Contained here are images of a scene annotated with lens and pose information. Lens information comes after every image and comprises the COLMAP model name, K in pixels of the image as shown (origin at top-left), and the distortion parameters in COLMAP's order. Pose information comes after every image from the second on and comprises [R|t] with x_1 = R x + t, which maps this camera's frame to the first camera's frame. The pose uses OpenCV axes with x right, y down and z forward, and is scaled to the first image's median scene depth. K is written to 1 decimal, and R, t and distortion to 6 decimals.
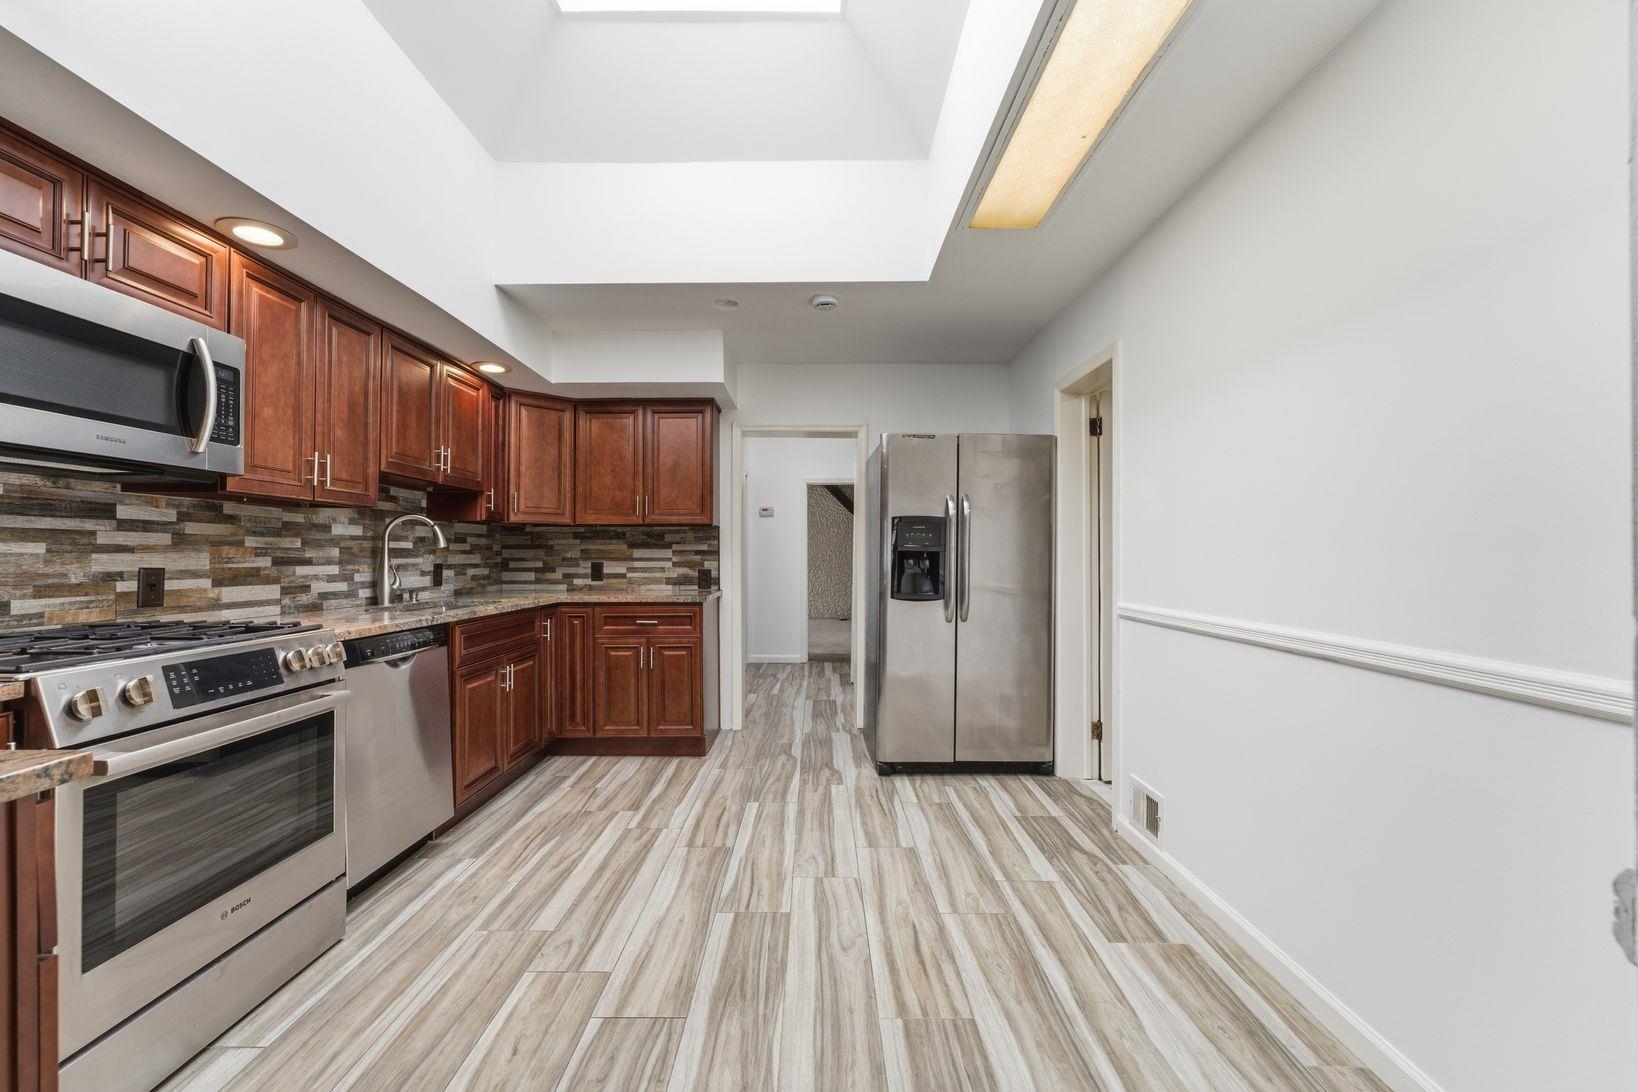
lens RADIAL K [[655.9, 0, 815.3], [0, 655.9, 549.8], [0, 0, 1]] dist [-0.001570, 0.000119]
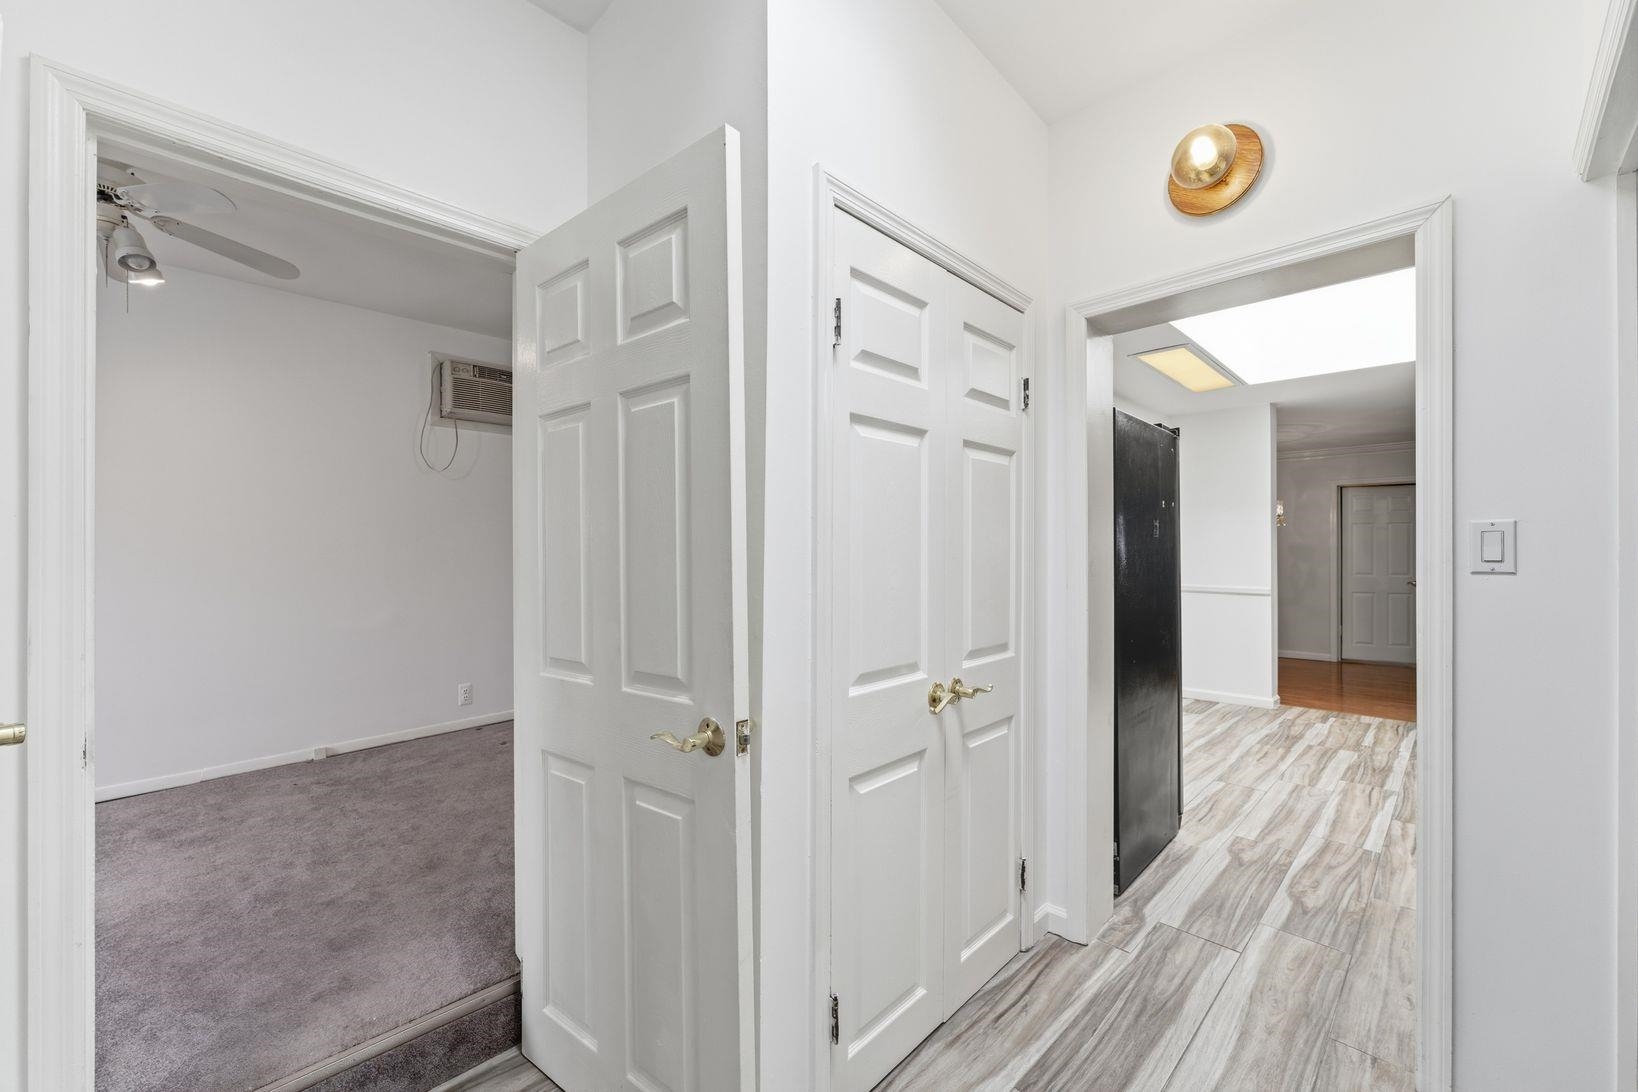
lens RADIAL K [[655.9, 0, 815.3], [0, 655.9, 549.8], [0, 0, 1]] dist [-0.001570, 0.000119]
pose [[-0.707648, -0.000573, 0.706565, -0.241914], [-0.007534, 0.999949, -0.006735, -0.011797], [-0.706525, -0.010090, -0.707616, 2.783646]]
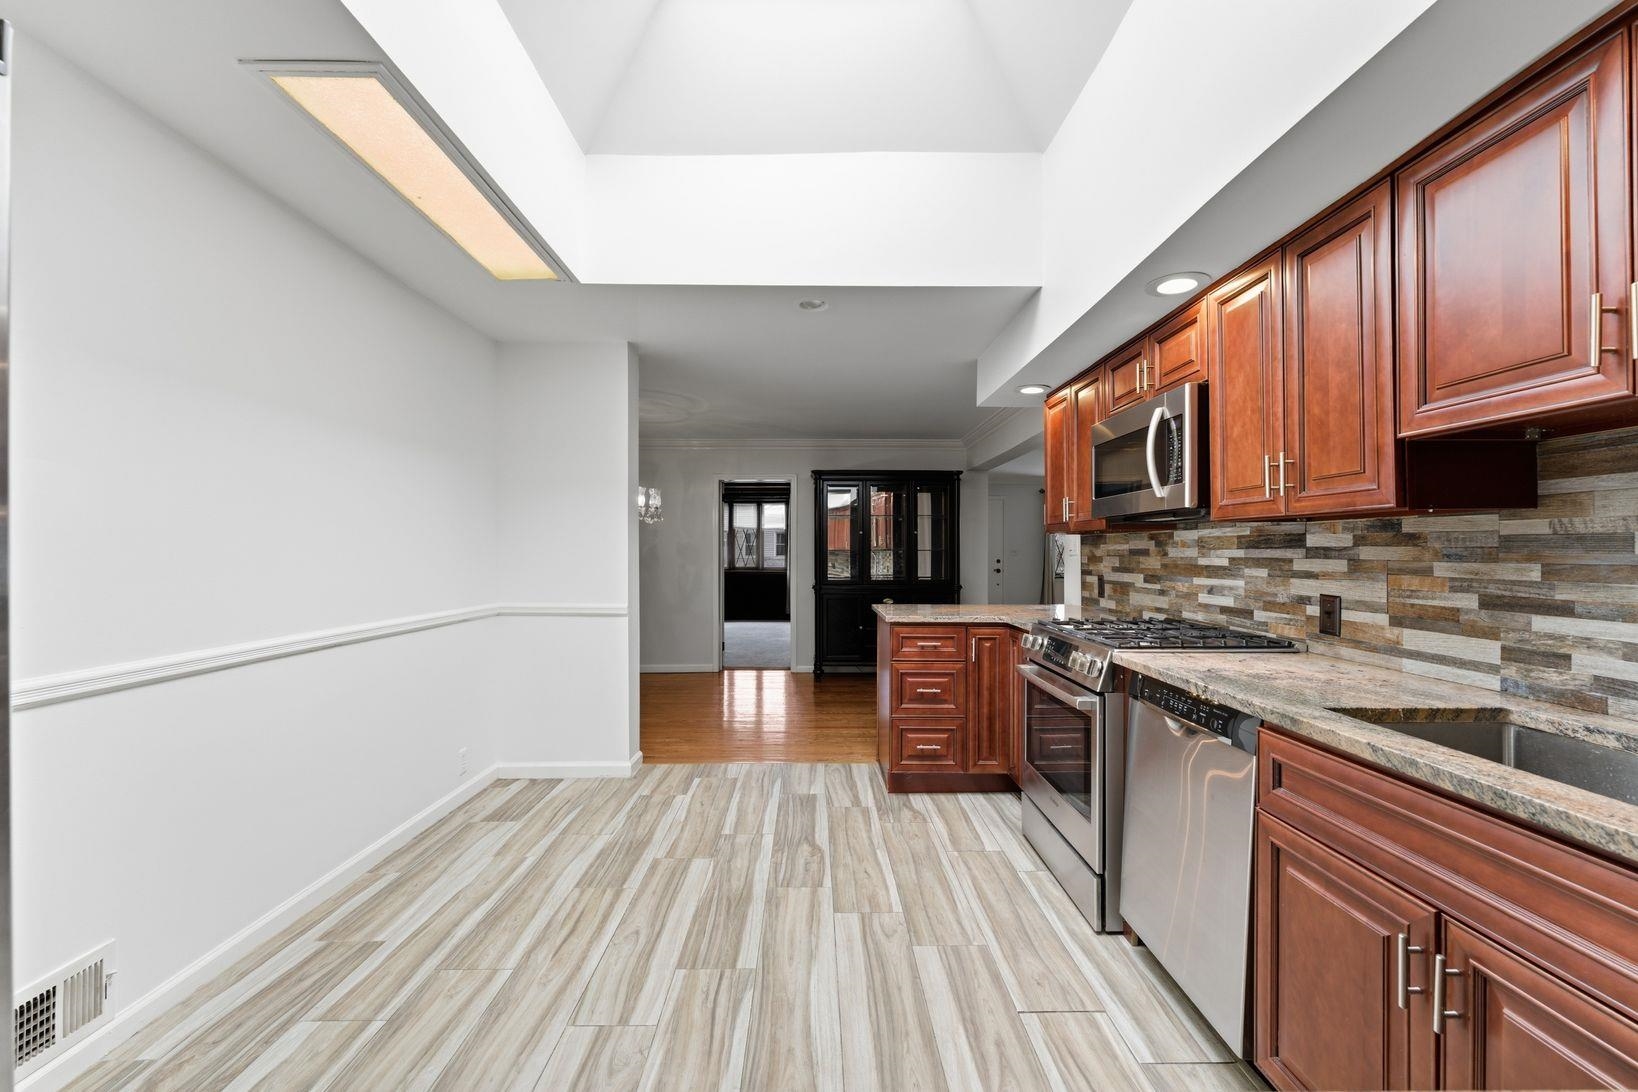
lens RADIAL K [[663.3, 0, 815.4], [0, 663.3, 546.9], [0, 0, 1]] dist [0.001134, 0.000517]
pose [[-0.999985, -0.001527, -0.005186, -0.203343], [-0.001458, 0.999909, -0.013401, -0.026191], [0.005206, -0.013393, -0.999897, 1.725456]]
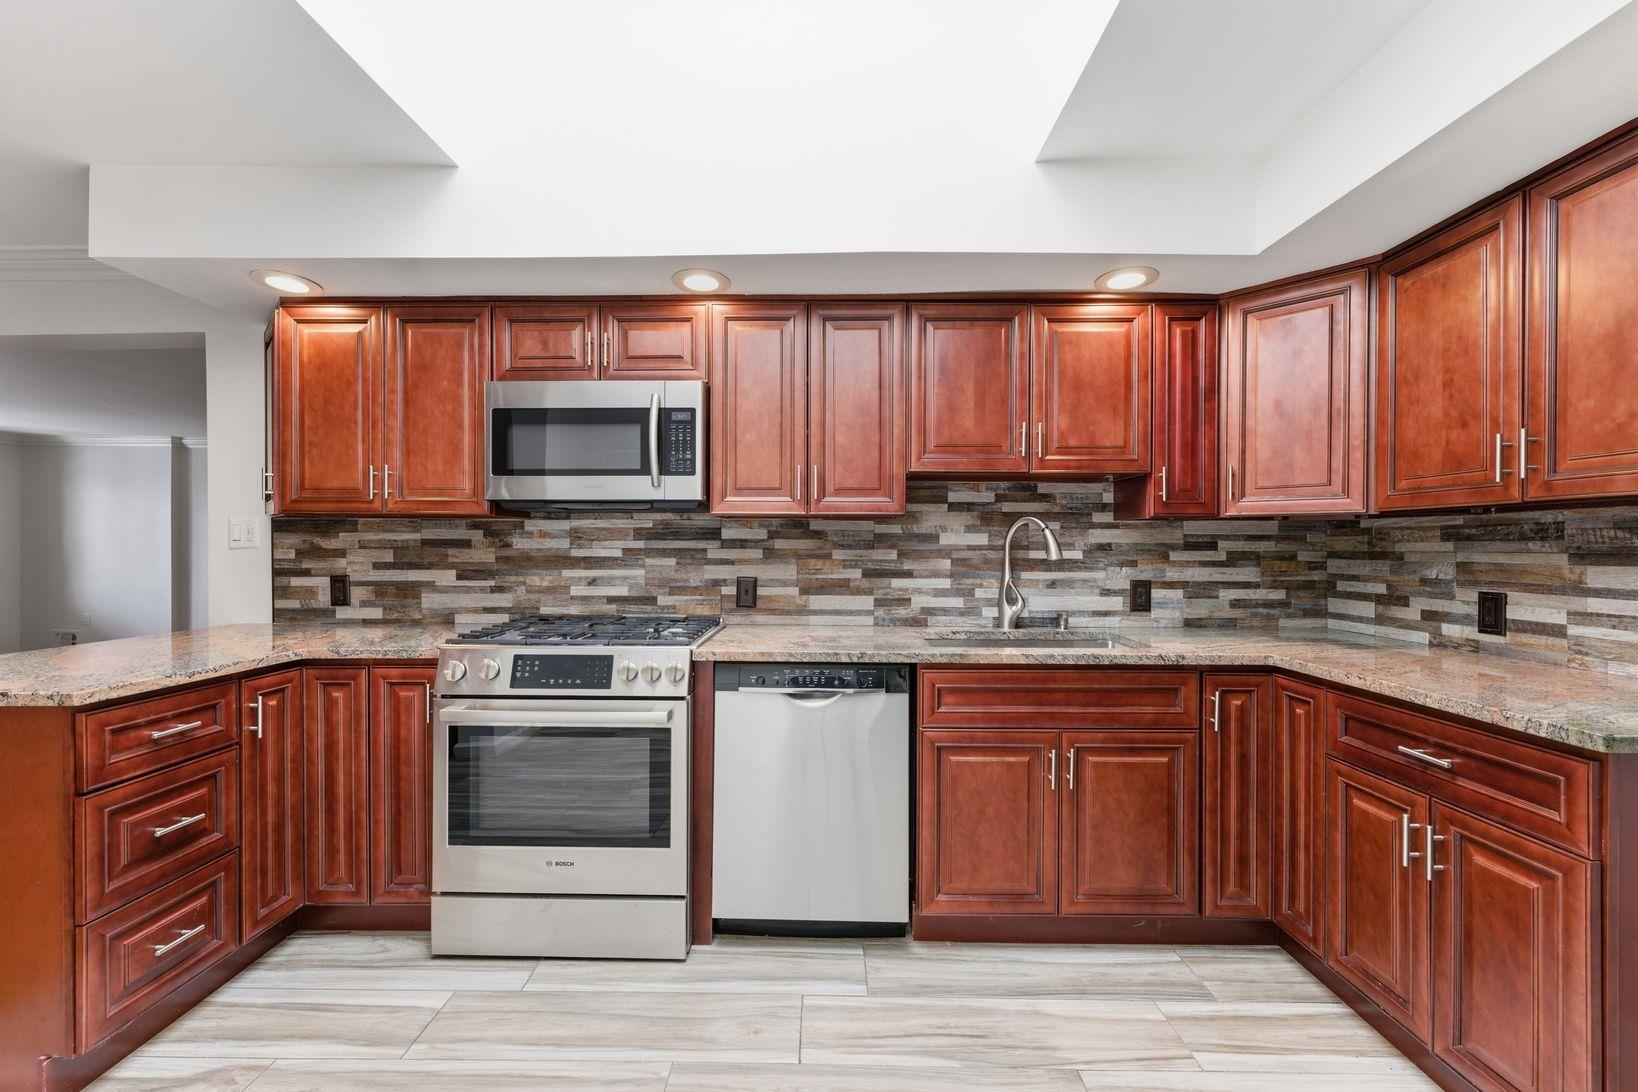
lens RADIAL K [[655.9, 0, 815.3], [0, 655.9, 549.8], [0, 0, 1]] dist [-0.001570, 0.000119]
pose [[-0.013266, 0.006232, -0.999893, 0.214933], [0.004981, 0.999969, 0.006167, -0.027198], [0.999900, -0.004899, -0.013297, 0.994175]]
